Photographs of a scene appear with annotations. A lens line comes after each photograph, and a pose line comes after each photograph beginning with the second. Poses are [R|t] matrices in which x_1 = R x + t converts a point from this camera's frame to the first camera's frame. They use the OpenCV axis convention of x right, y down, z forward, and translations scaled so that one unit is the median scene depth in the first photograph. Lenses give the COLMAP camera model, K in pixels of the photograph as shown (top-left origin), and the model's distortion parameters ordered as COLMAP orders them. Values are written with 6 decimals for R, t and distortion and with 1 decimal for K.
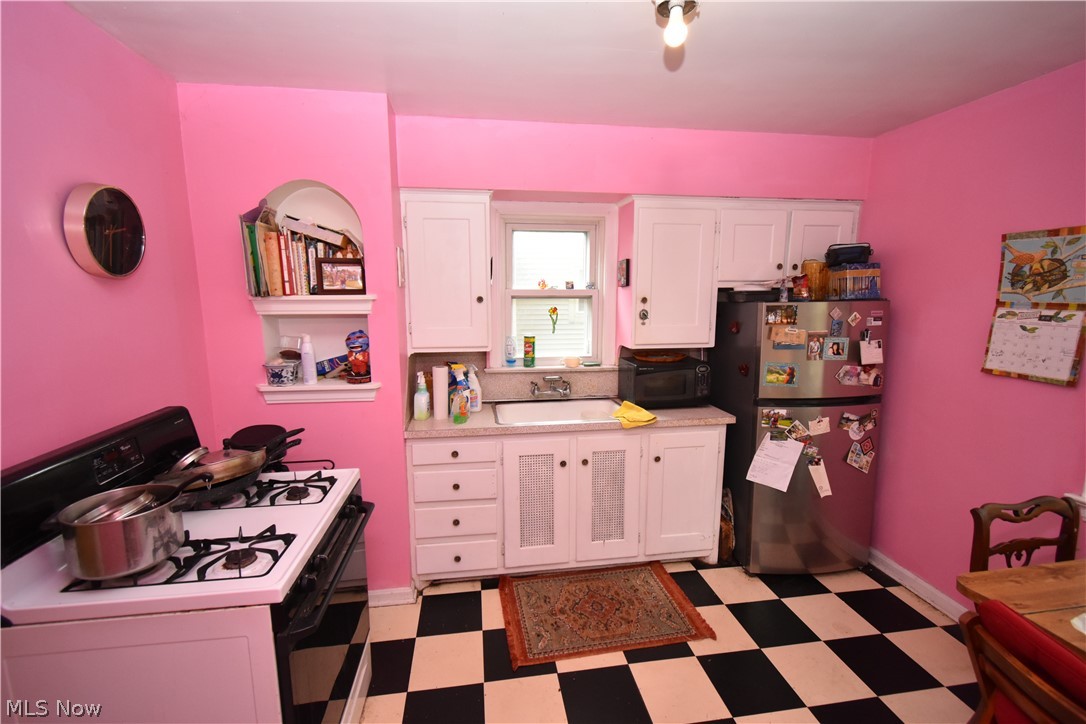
lens RADIAL K [[483.2, 0, 542.3], [0, 483.2, 364.6], [0, 0, 1]] dist [0.001135, -0.000150]
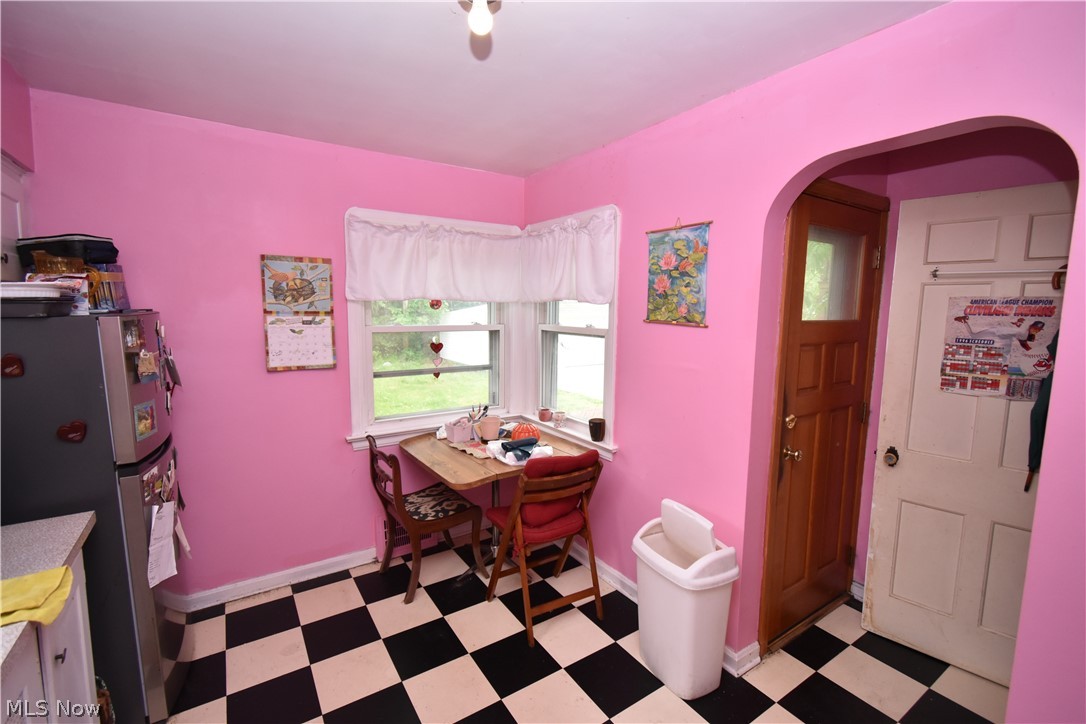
lens RADIAL K [[483.2, 0, 542.4], [0, 483.2, 364.3], [0, 0, 1]] dist [0.001135, -0.000150]
pose [[-0.416094, -0.106643, 0.903046, -0.452921], [0.131860, 0.975526, 0.175959, -0.128043], [-0.899710, 0.192291, -0.391849, 0.925009]]
